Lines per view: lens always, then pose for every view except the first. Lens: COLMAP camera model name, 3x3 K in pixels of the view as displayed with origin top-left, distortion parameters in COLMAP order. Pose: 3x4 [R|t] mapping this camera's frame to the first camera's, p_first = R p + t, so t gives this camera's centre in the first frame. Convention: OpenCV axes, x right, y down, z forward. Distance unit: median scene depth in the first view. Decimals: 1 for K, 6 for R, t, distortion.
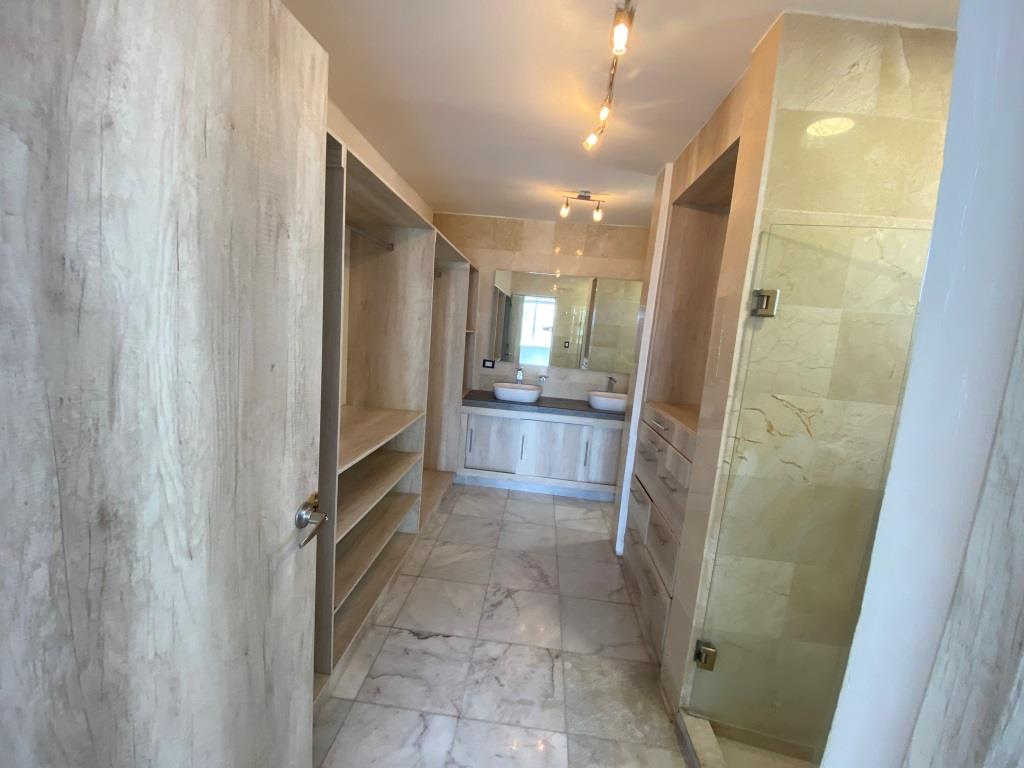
lens RADIAL K [[414.8, 0, 510.6], [0, 414.8, 383.2], [0, 0, 1]] dist [0.031668, -0.026219]
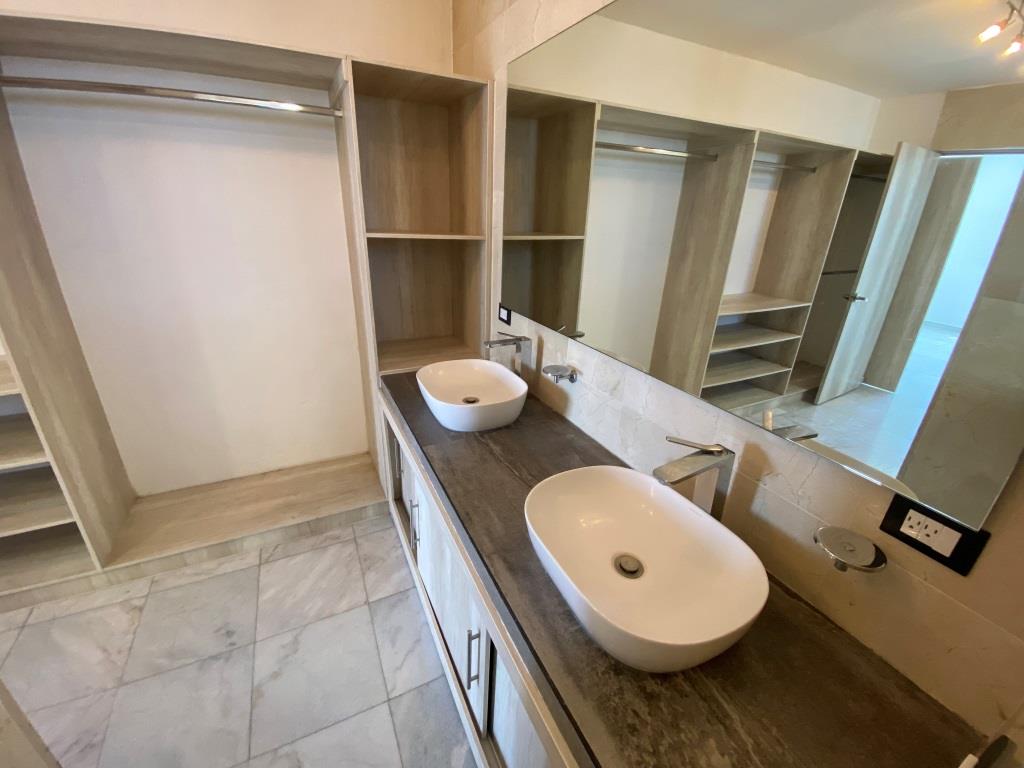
lens RADIAL K [[416.7, 0, 511.2], [0, 416.7, 382.7], [0, 0, 1]] dist [0.028848, -0.024221]
pose [[0.519797, 0.259210, -0.814015, 0.688333], [-0.105815, 0.965054, 0.239737, -0.169334], [0.847711, -0.038479, 0.529061, 1.504208]]
